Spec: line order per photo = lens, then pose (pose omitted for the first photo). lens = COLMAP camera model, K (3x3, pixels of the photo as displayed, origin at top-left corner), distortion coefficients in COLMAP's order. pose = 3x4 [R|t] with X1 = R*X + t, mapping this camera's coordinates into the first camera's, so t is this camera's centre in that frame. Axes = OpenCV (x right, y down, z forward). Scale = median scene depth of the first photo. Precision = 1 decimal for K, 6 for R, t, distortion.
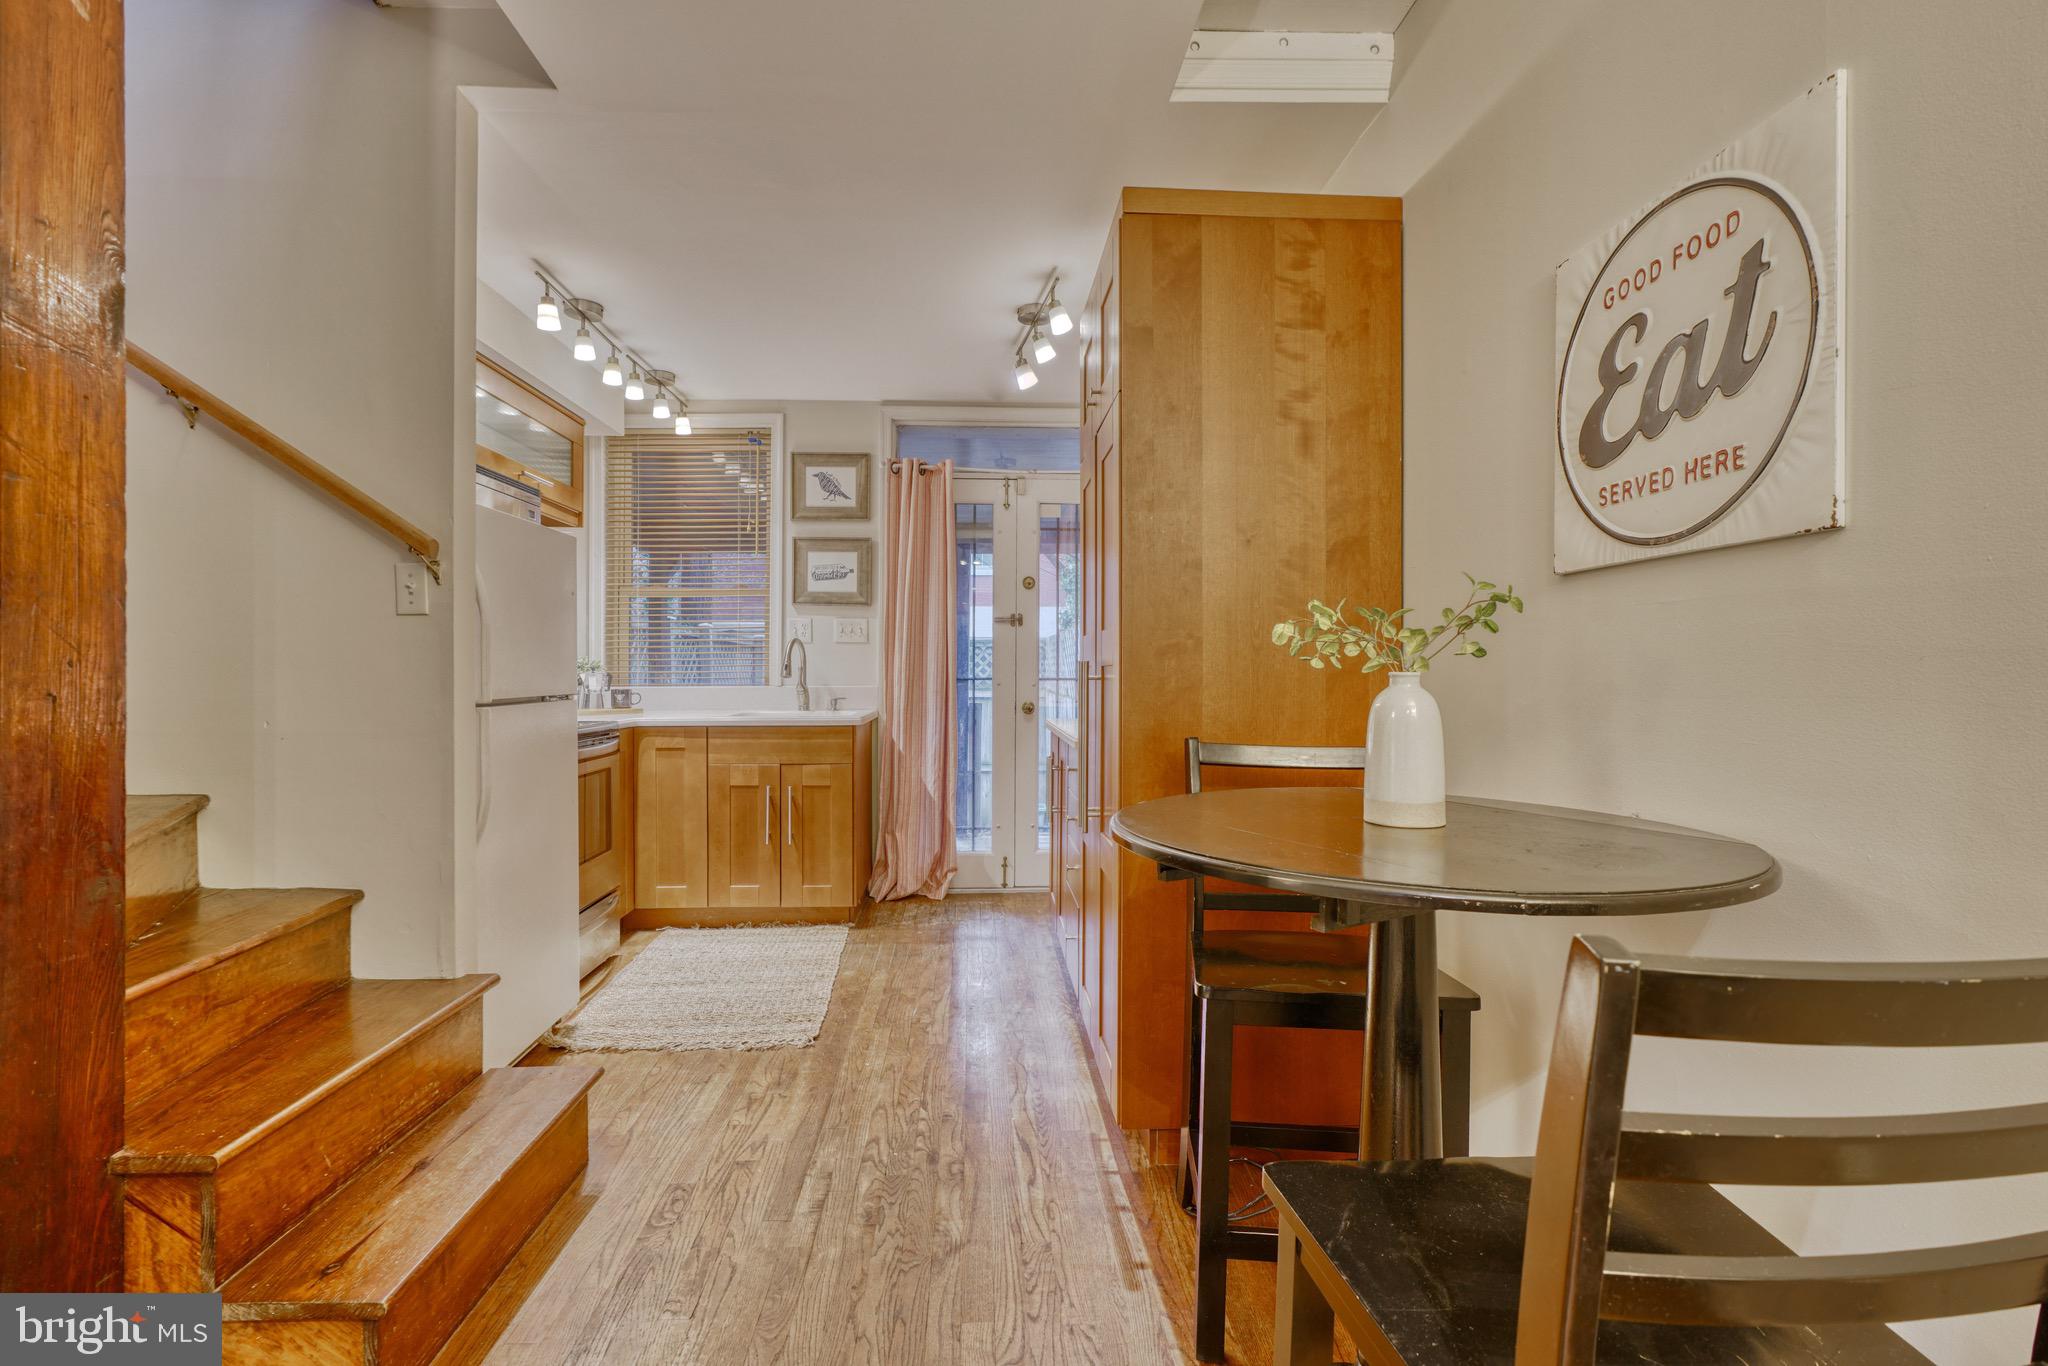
lens RADIAL K [[952.2, 0, 1017.1], [0, 952.2, 676.5], [0, 0, 1]] dist [-0.007080, 0.000557]
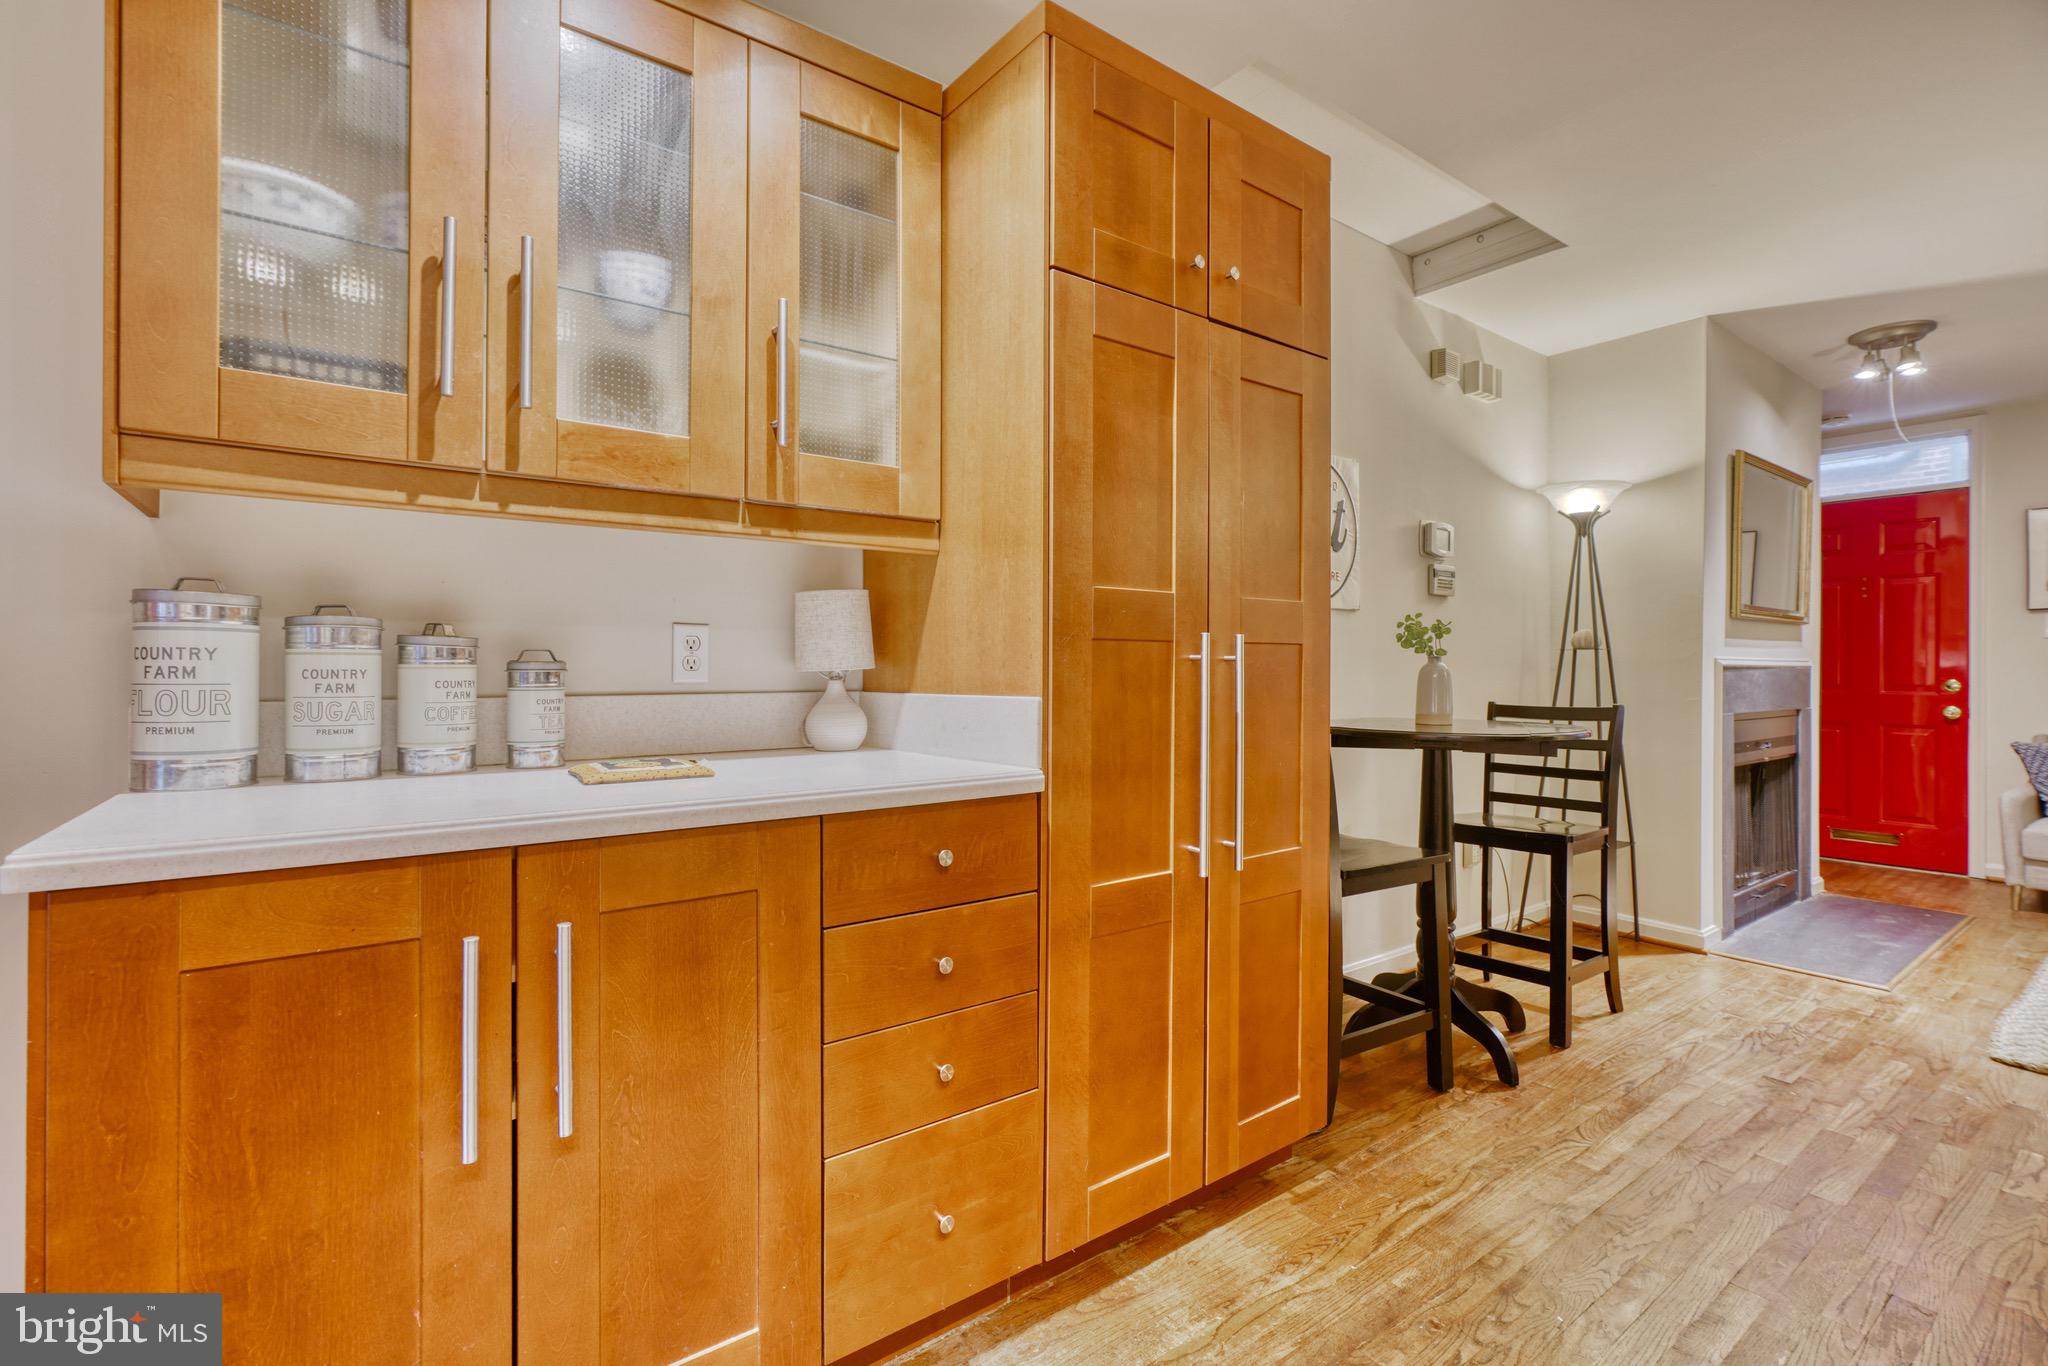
lens RADIAL K [[923.4, 0, 1008.2], [0, 923.4, 665.1], [0, 0, 1]] dist [-0.000741, 0.001451]
pose [[-0.560632, -0.003574, 0.828057, -0.252412], [0.000376, 0.999989, 0.004571, 0.001825], [-0.828065, 0.002875, -0.560625, 0.930996]]
